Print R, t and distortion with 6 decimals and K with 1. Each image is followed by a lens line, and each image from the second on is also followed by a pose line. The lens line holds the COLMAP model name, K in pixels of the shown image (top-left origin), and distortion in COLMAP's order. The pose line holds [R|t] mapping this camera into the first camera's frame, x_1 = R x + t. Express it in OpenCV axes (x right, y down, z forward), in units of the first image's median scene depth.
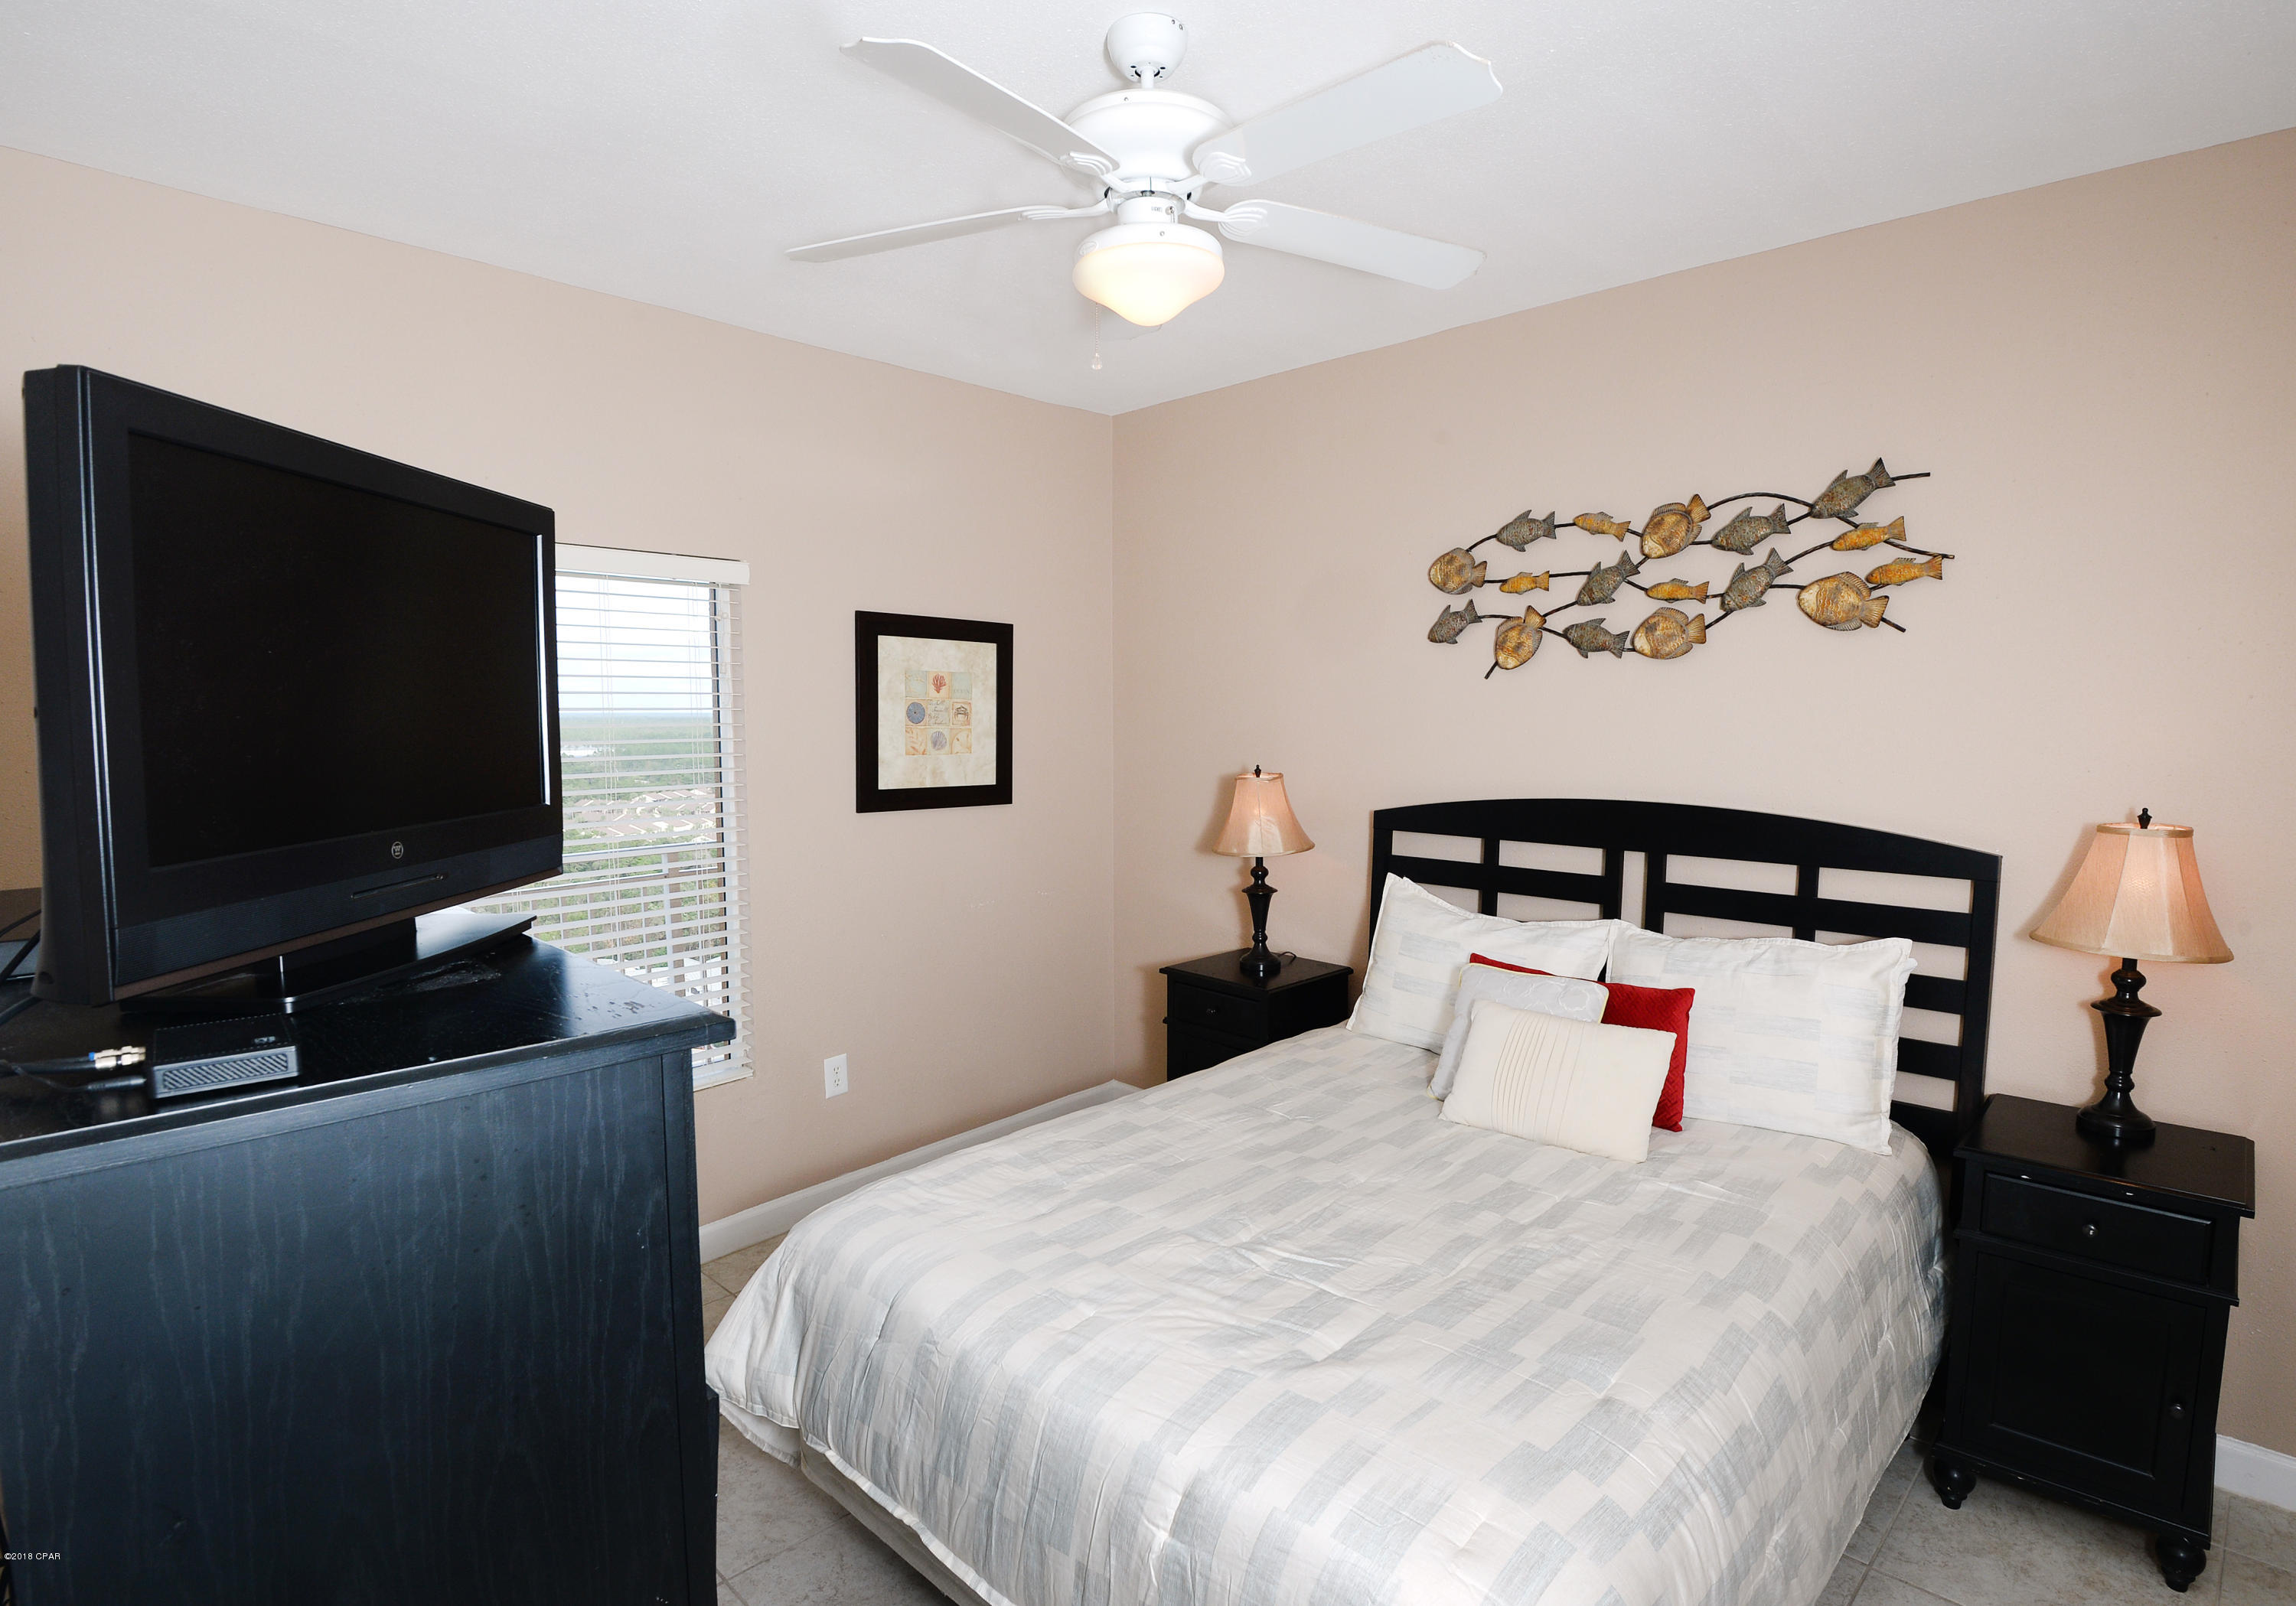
lens RADIAL K [[1172.5, 0, 1151.2], [0, 1172.5, 800.4], [0, 0, 1]] dist [-0.031829, -0.000595]
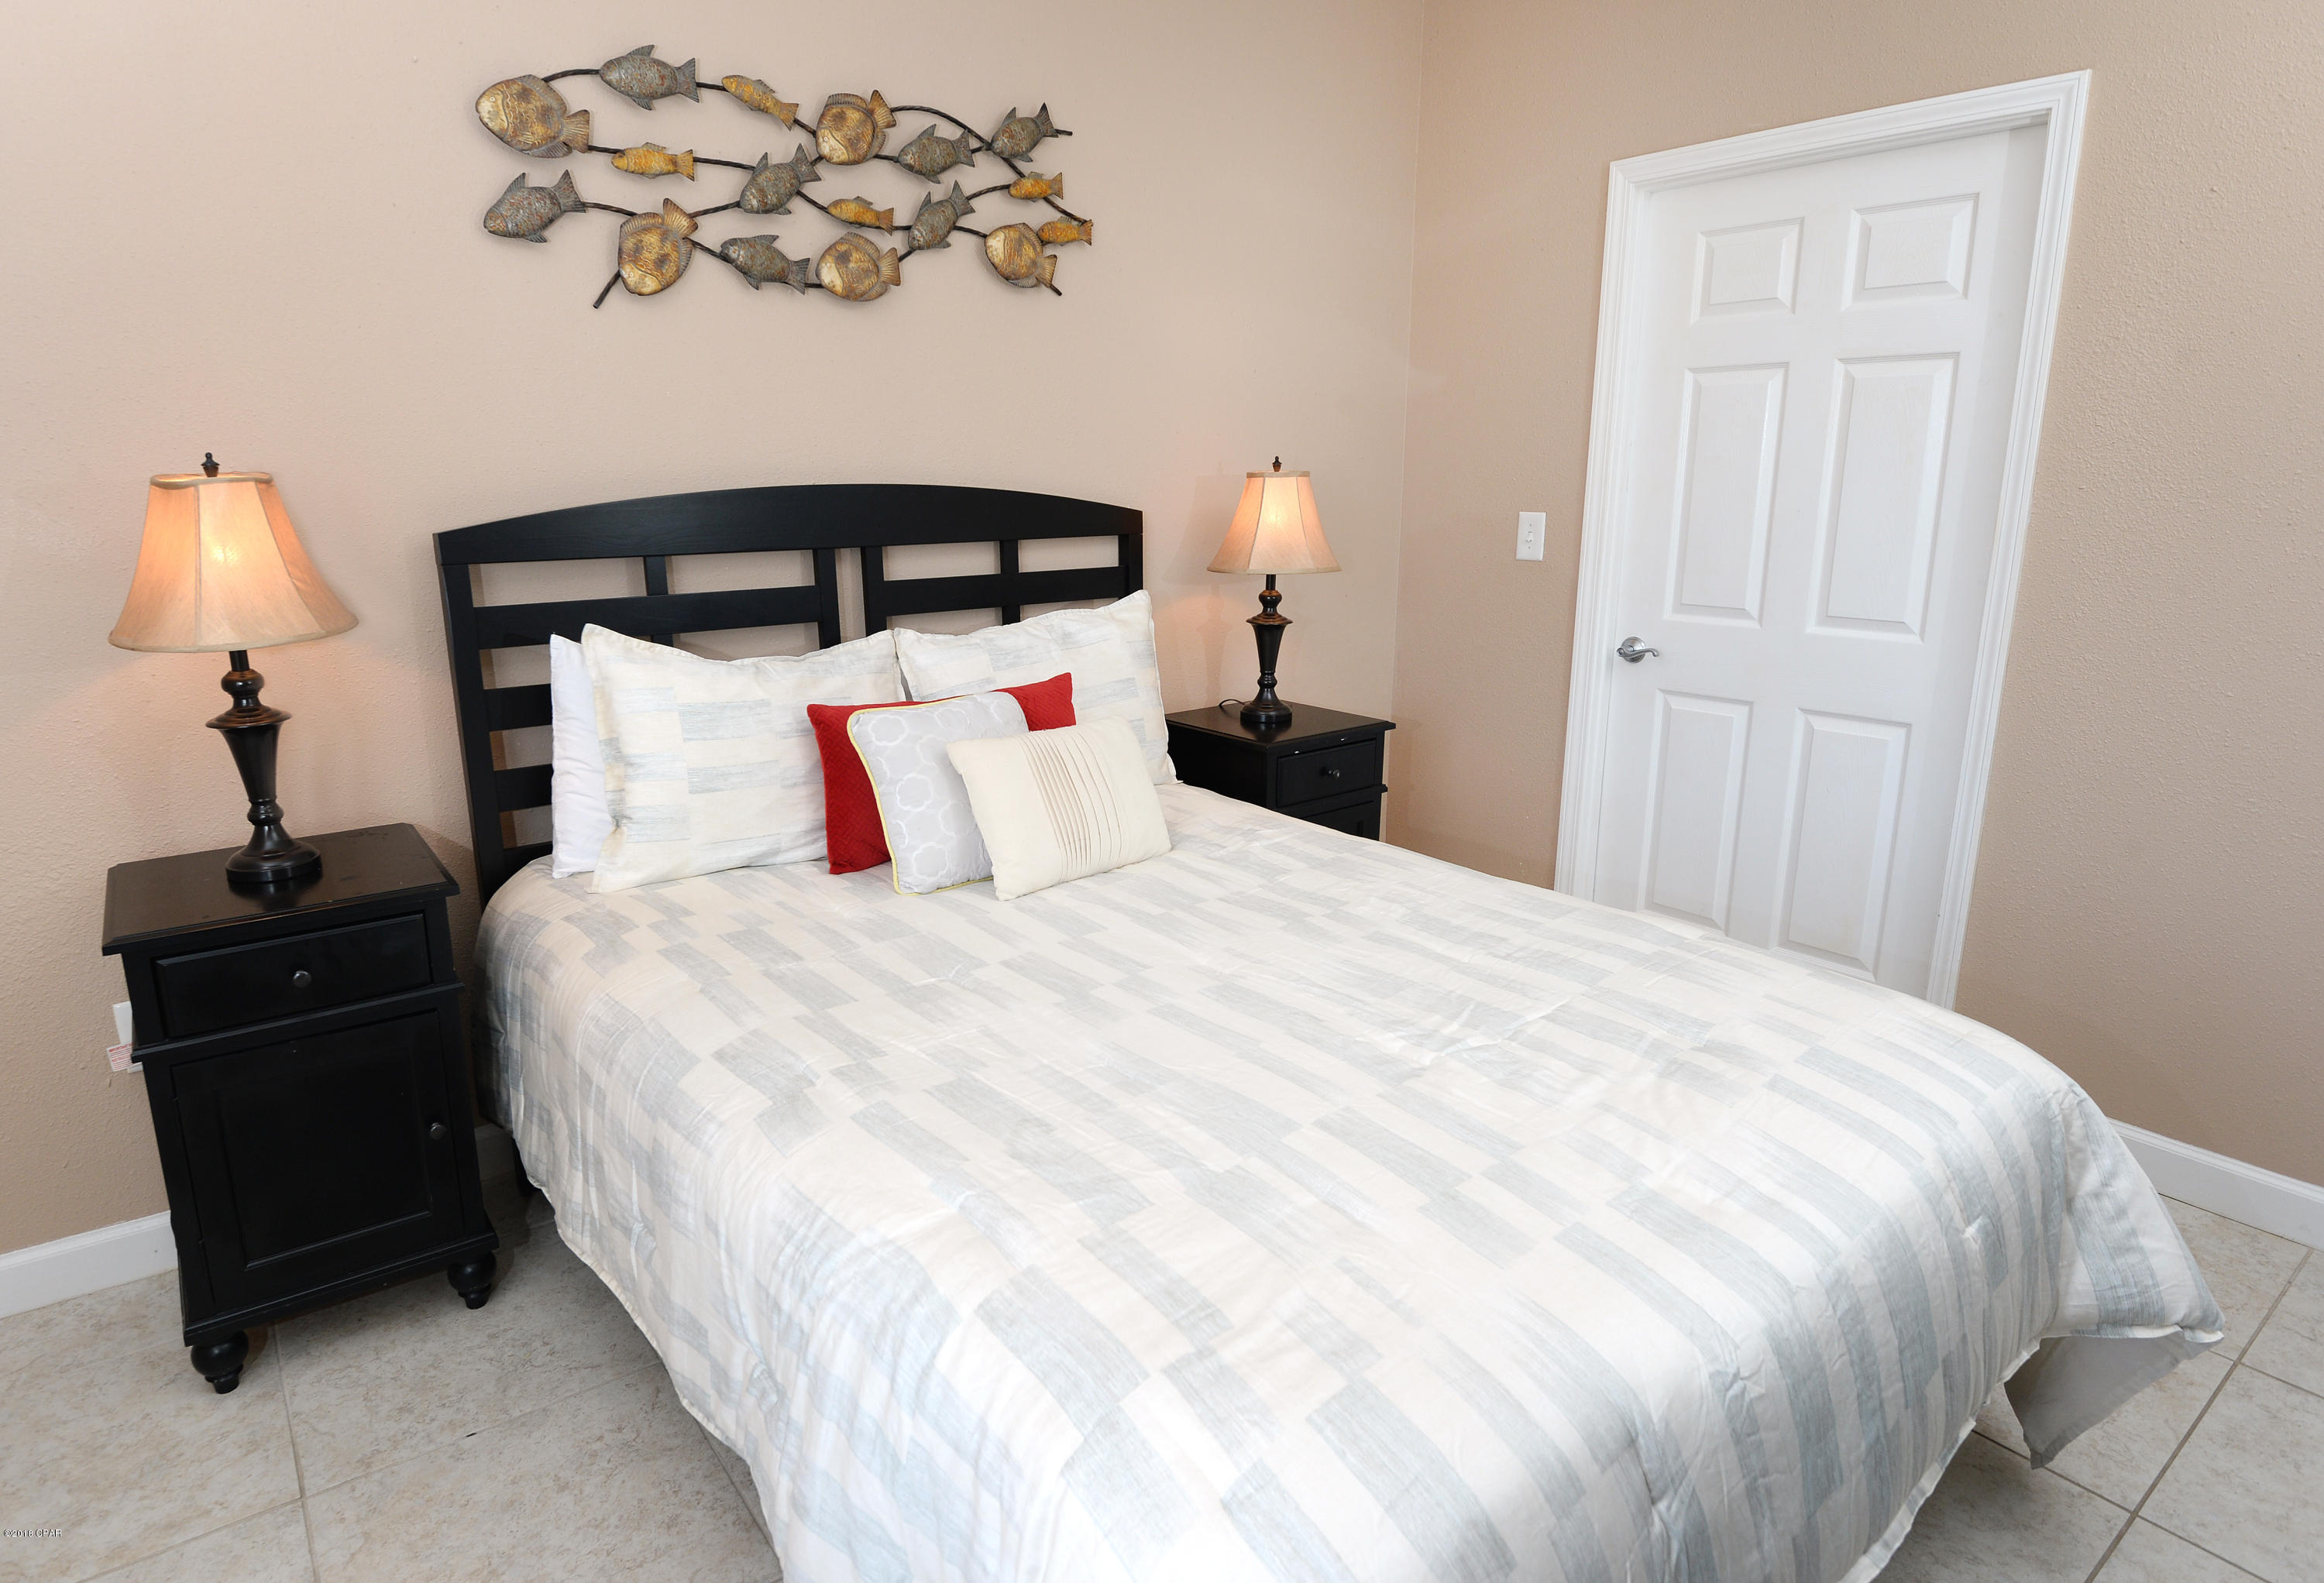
lens RADIAL K [[1261.7, 0, 1098.9], [0, 1261.7, 766.6], [0, 0, 1]] dist [-0.011012, -0.009489]
pose [[0.162984, -0.226152, 0.960360, -0.444917], [0.089260, 0.972763, 0.213925, 0.019982], [-0.982583, 0.050856, 0.178731, 0.710559]]
